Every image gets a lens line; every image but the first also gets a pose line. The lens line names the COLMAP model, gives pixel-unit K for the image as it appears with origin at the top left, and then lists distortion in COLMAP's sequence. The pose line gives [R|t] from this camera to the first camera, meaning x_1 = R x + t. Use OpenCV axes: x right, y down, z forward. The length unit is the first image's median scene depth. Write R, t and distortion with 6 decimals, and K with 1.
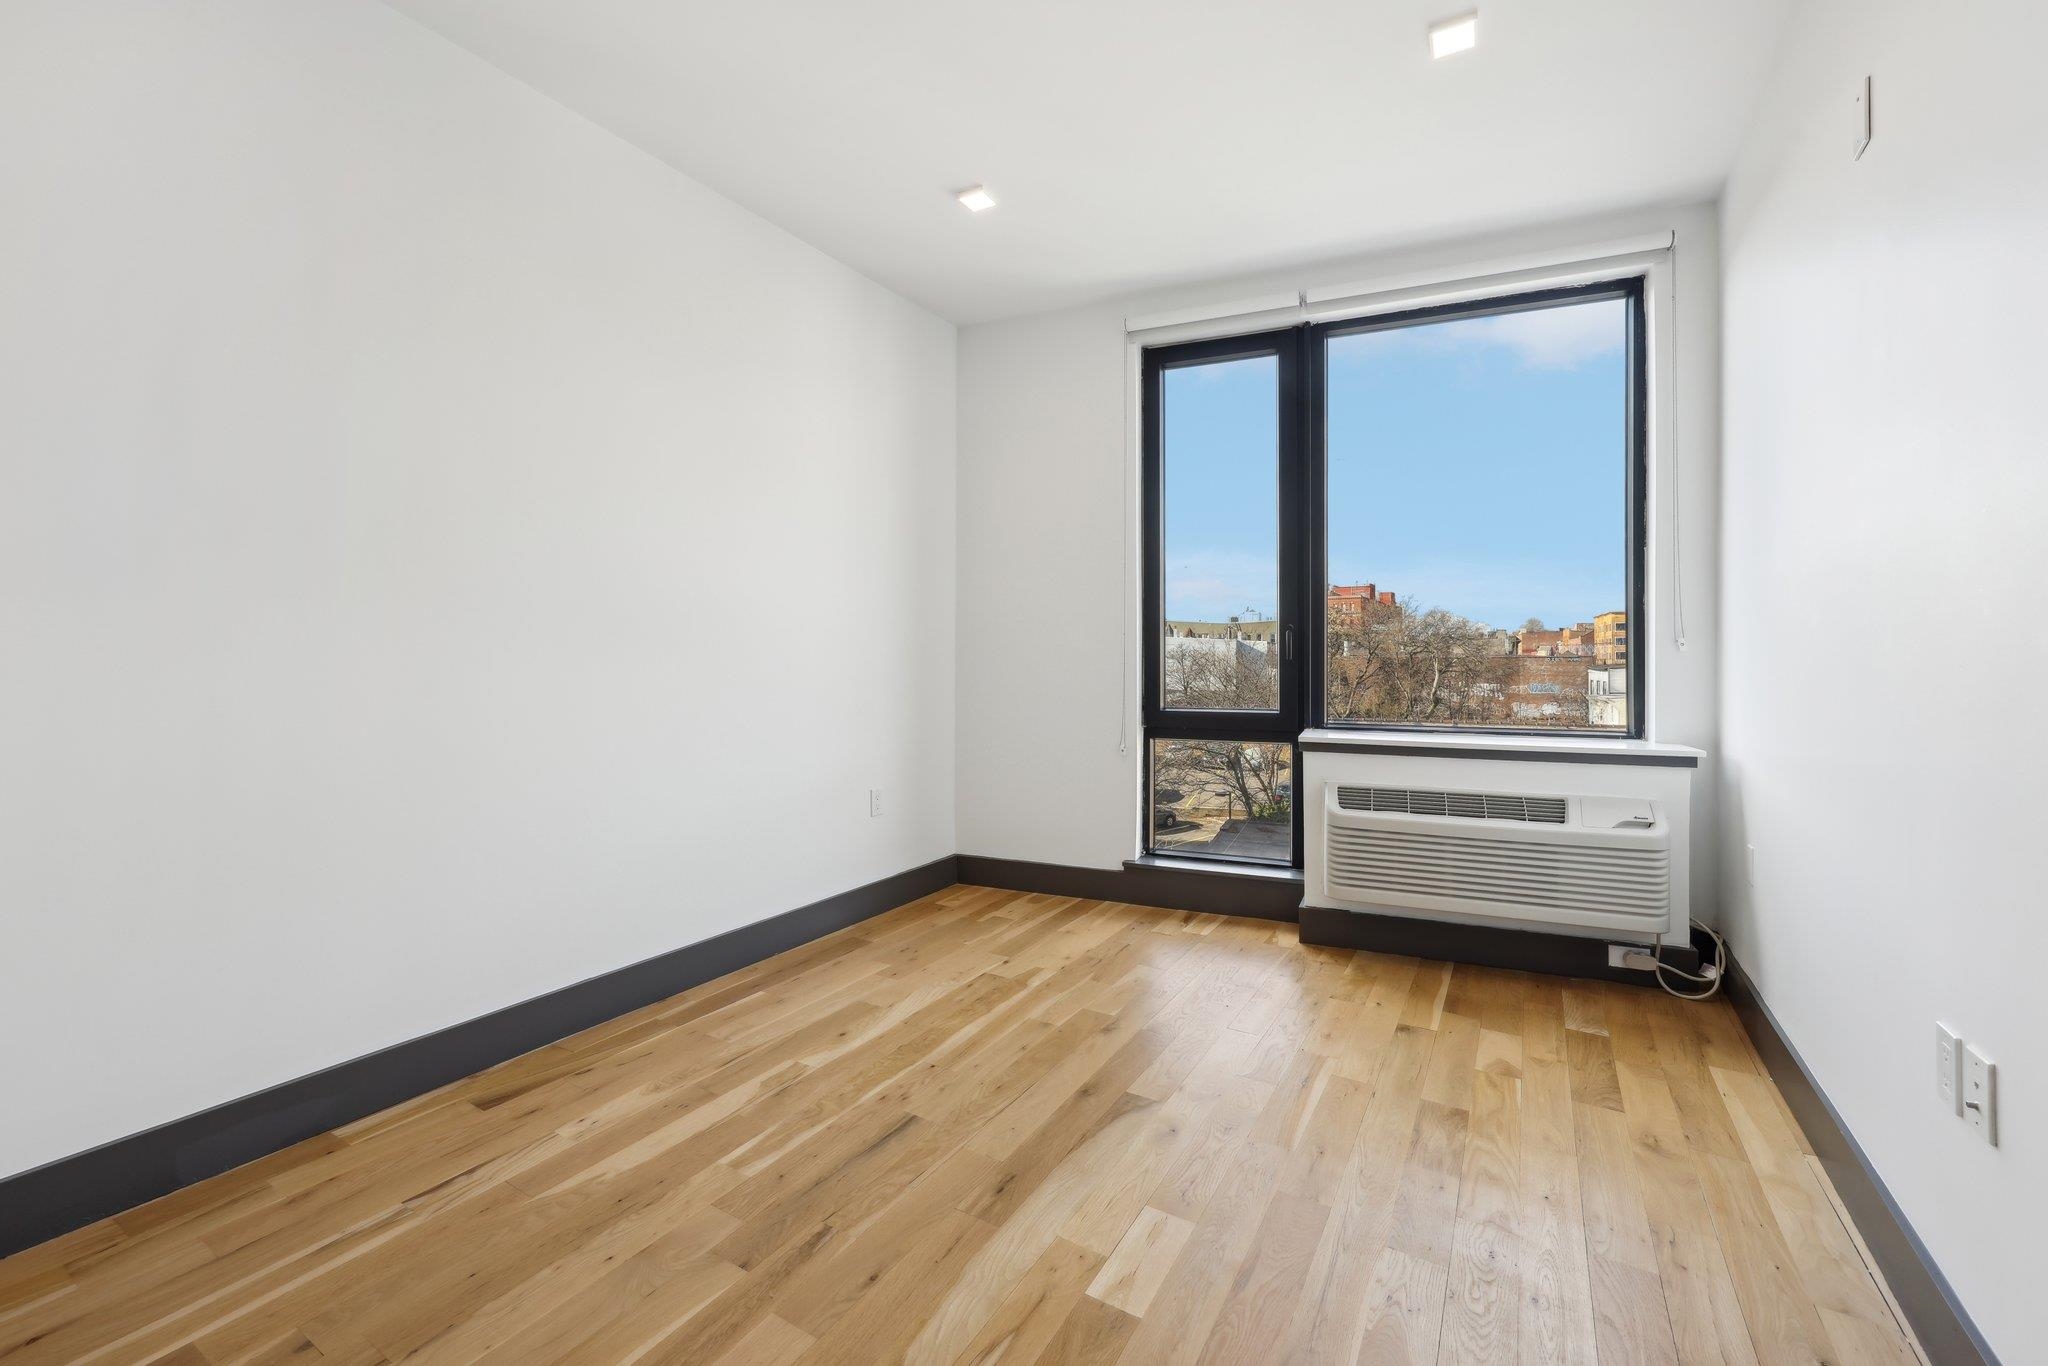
lens RADIAL K [[850.9, 0, 1037.1], [0, 850.9, 655.1], [0, 0, 1]] dist [0.000141, -0.000149]
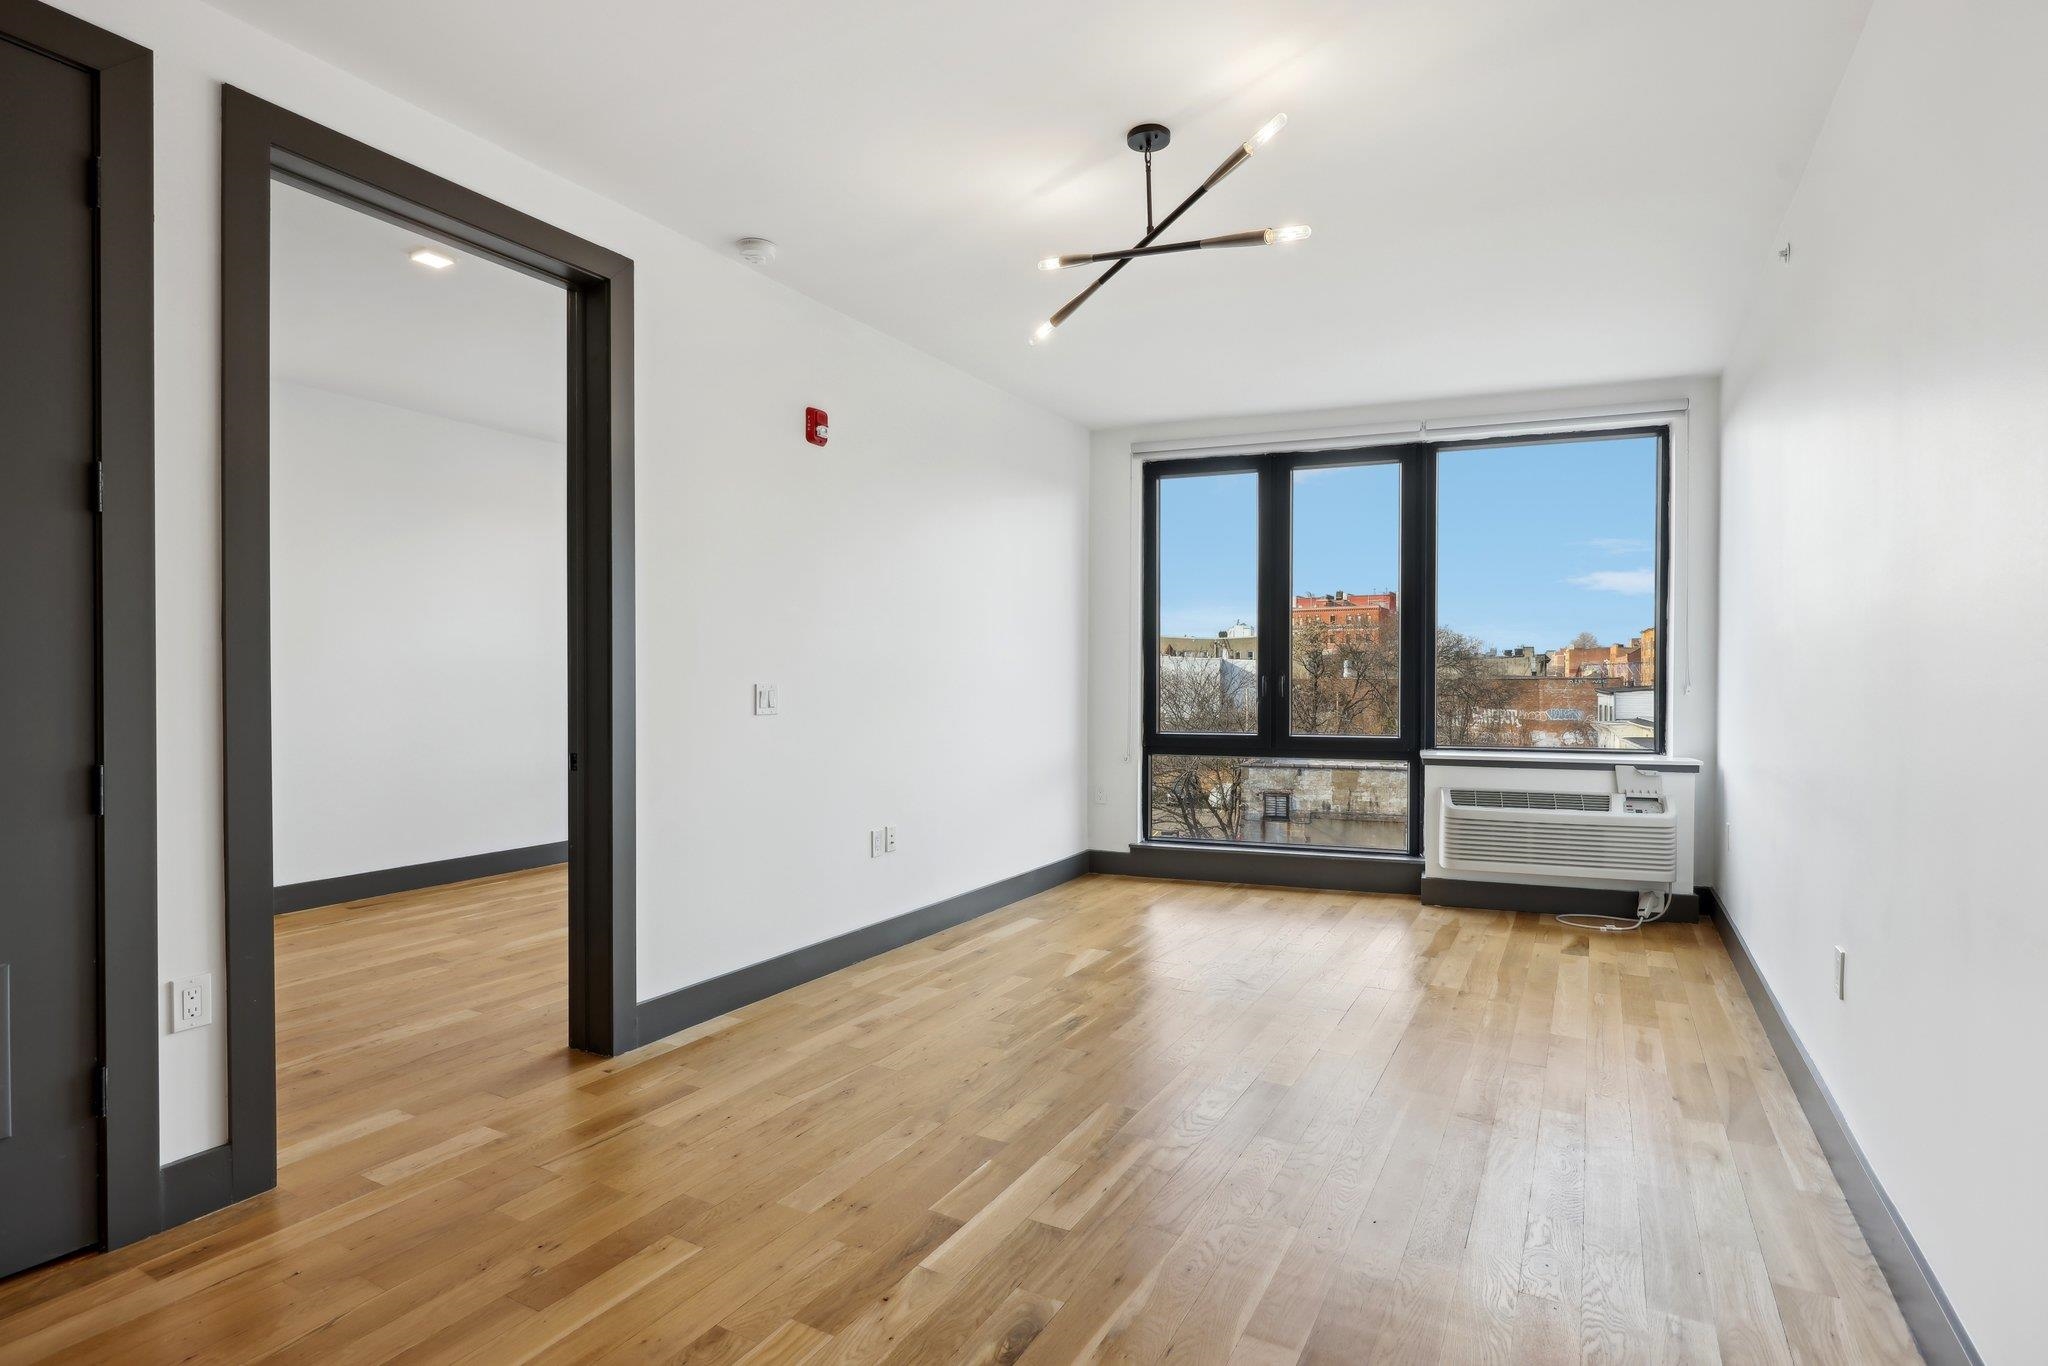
lens RADIAL K [[1011.2, 0, 1032.6], [0, 1011.2, 689.1], [0, 0, 1]] dist [0.001394, 0.001178]
pose [[0.998489, 0.001519, 0.054939, -0.411085], [-0.002348, 0.999884, 0.015033, -0.031717], [-0.054910, -0.015140, 0.998377, -0.594780]]
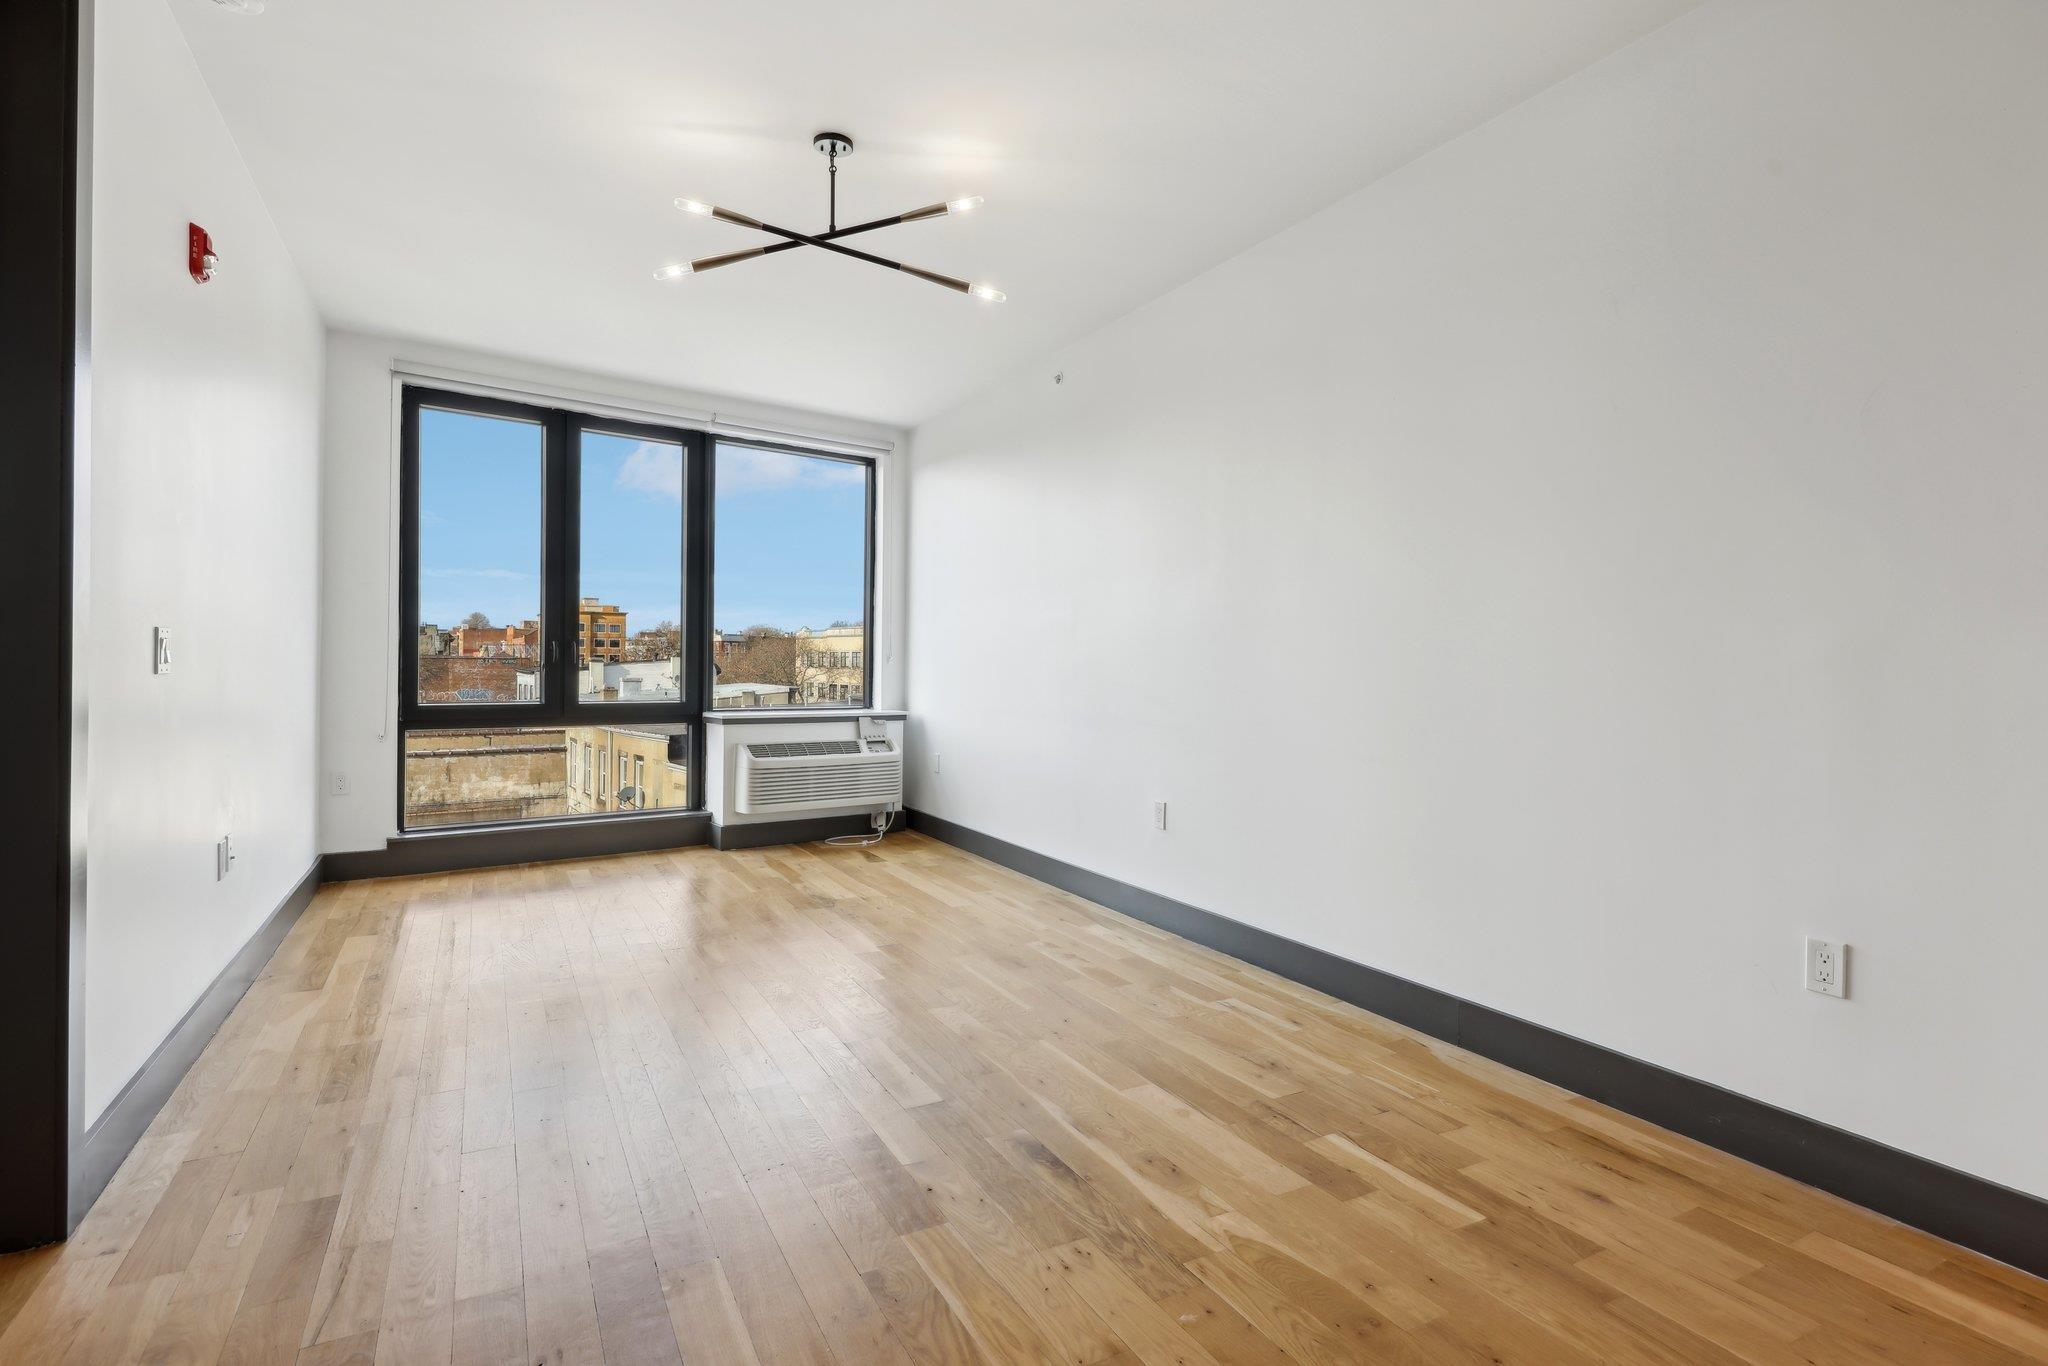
lens RADIAL K [[1011.2, 0, 1035.0], [0, 1011.2, 669.5], [0, 0, 1]] dist [0.001394, 0.001178]
pose [[0.485667, 0.004368, 0.874133, -1.011749], [-0.016852, 0.999848, 0.004367, -0.001962], [-0.873982, -0.016852, 0.485667, -0.366654]]
